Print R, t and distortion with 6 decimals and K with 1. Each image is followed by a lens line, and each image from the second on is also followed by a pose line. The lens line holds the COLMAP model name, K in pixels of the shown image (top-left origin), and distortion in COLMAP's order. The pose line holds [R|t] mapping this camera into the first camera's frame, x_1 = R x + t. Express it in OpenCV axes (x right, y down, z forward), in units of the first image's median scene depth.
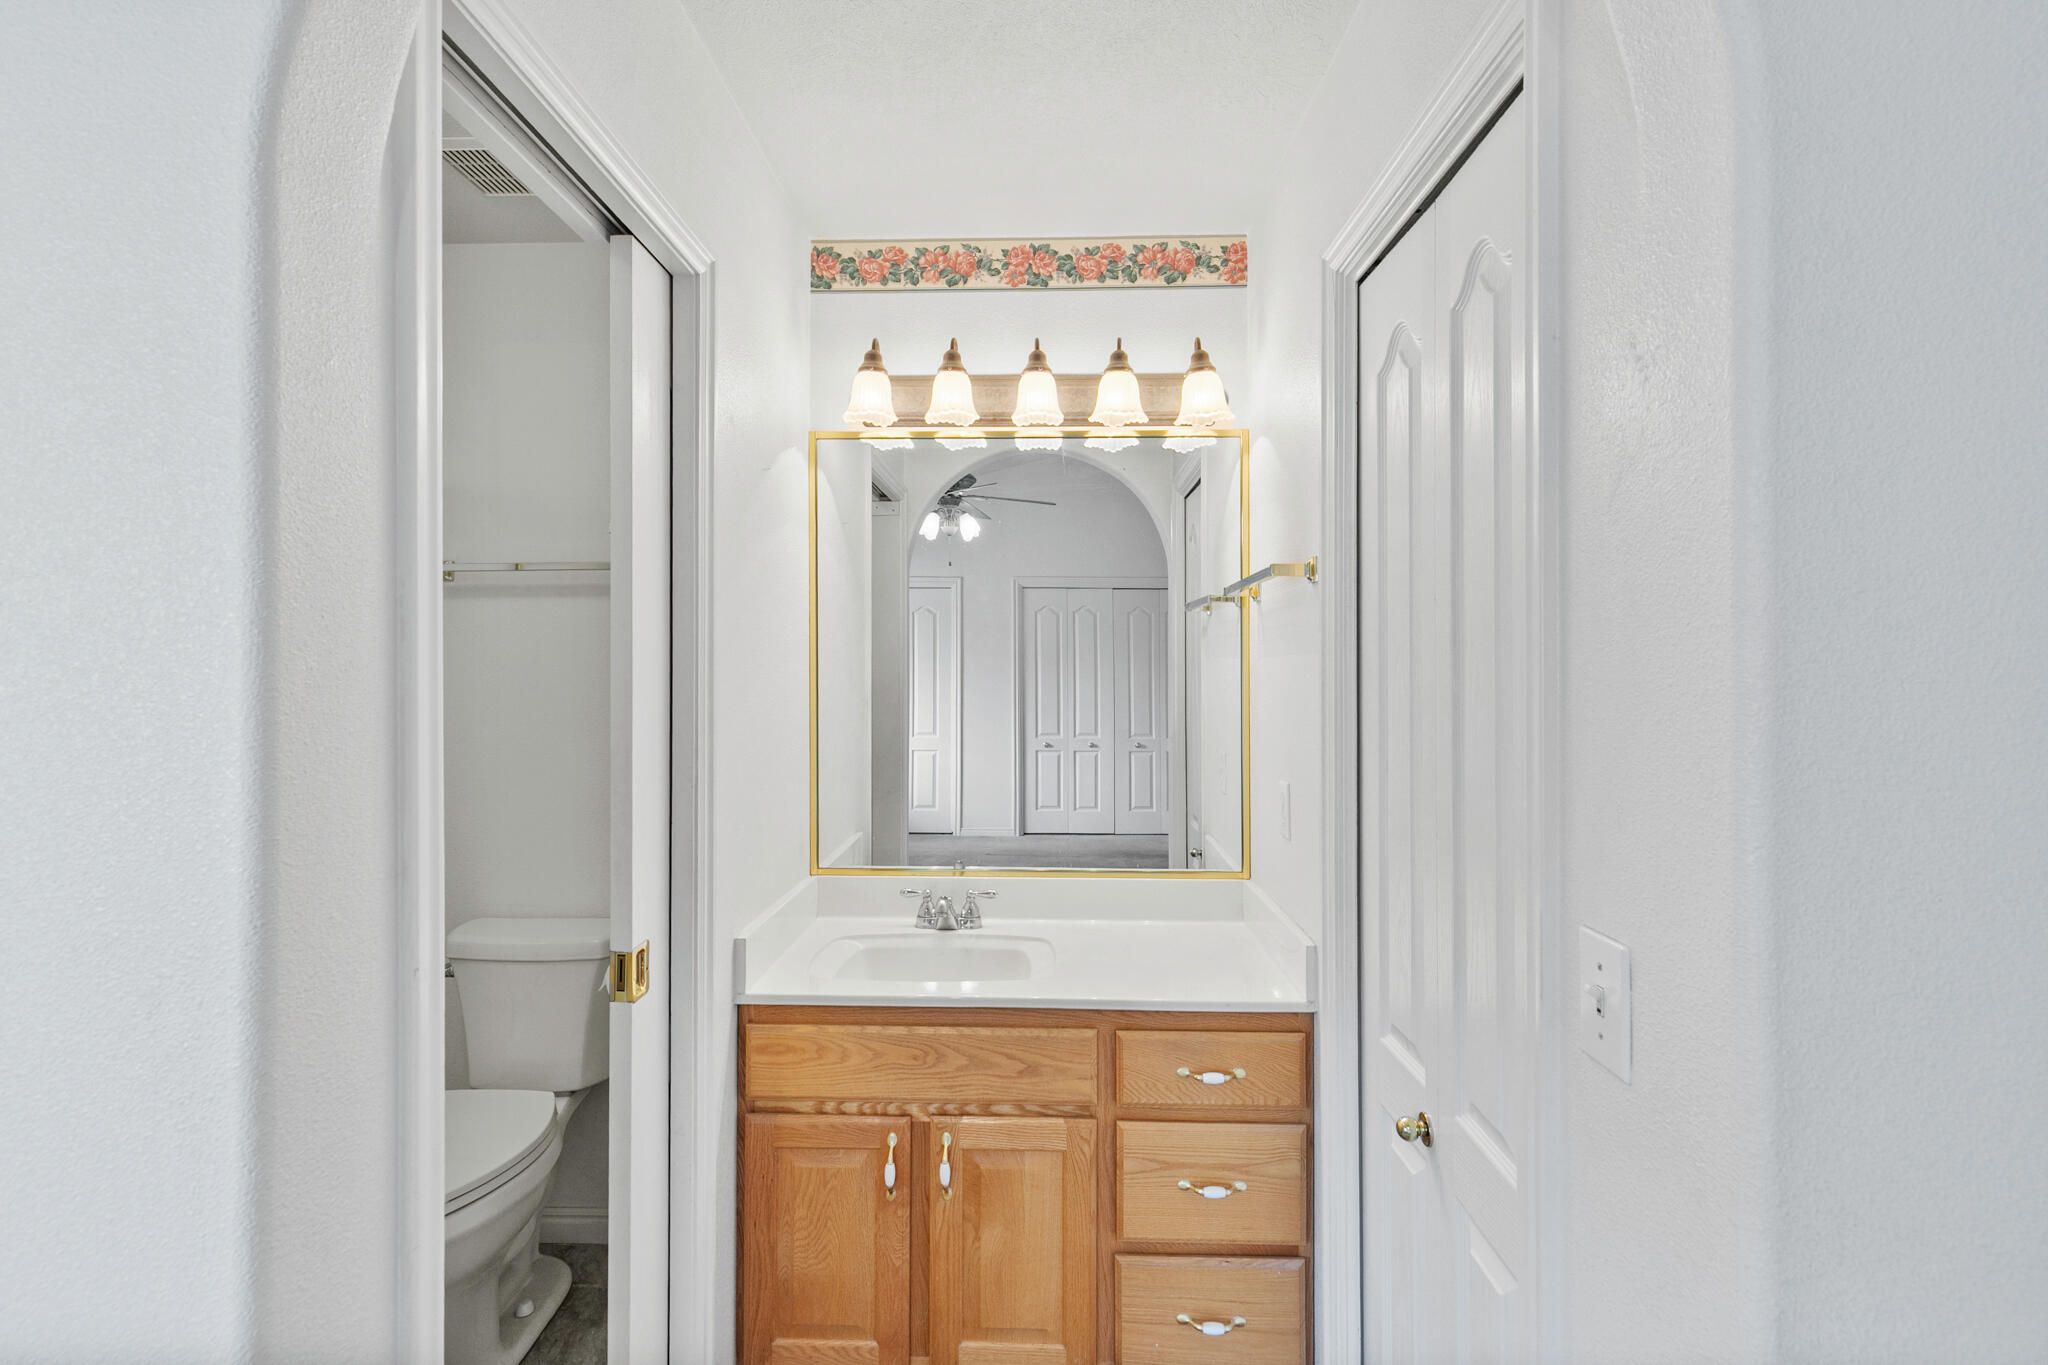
lens RADIAL K [[960.7, 0, 1032.1], [0, 960.7, 666.3], [0, 0, 1]] dist [0.008526, -0.001531]
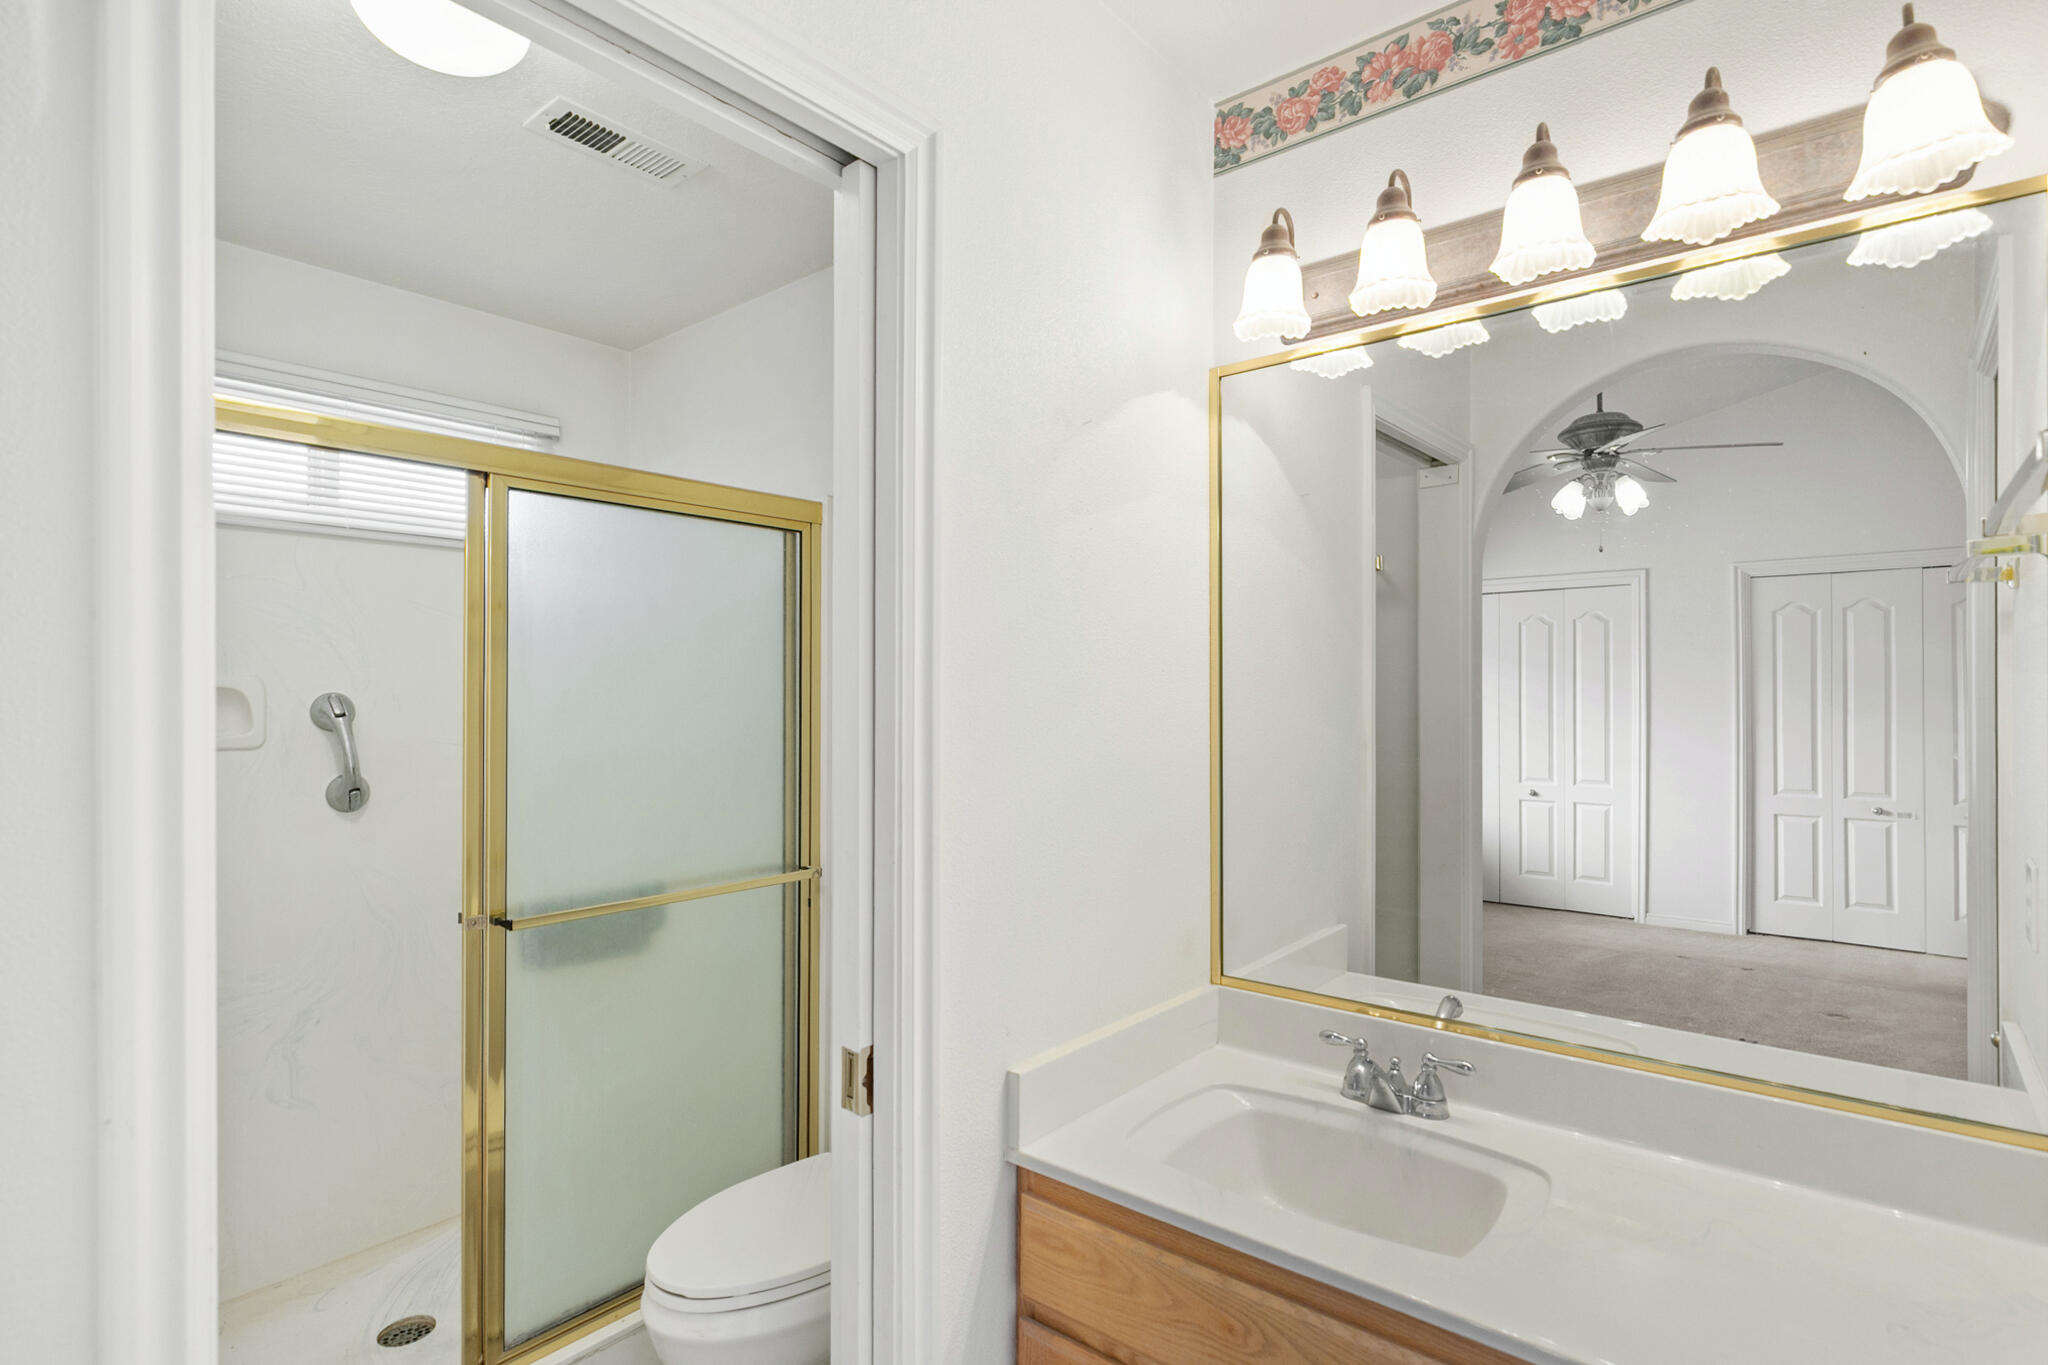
lens RADIAL K [[1034.2, 0, 1014.3], [0, 1034.2, 701.3], [0, 0, 1]] dist [-0.001543, 0.001169]
pose [[0.781705, -0.002262, -0.623645, 0.136291], [0.007096, 0.999961, 0.005268, 0.000181], [0.623608, -0.008544, 0.781690, 0.297950]]
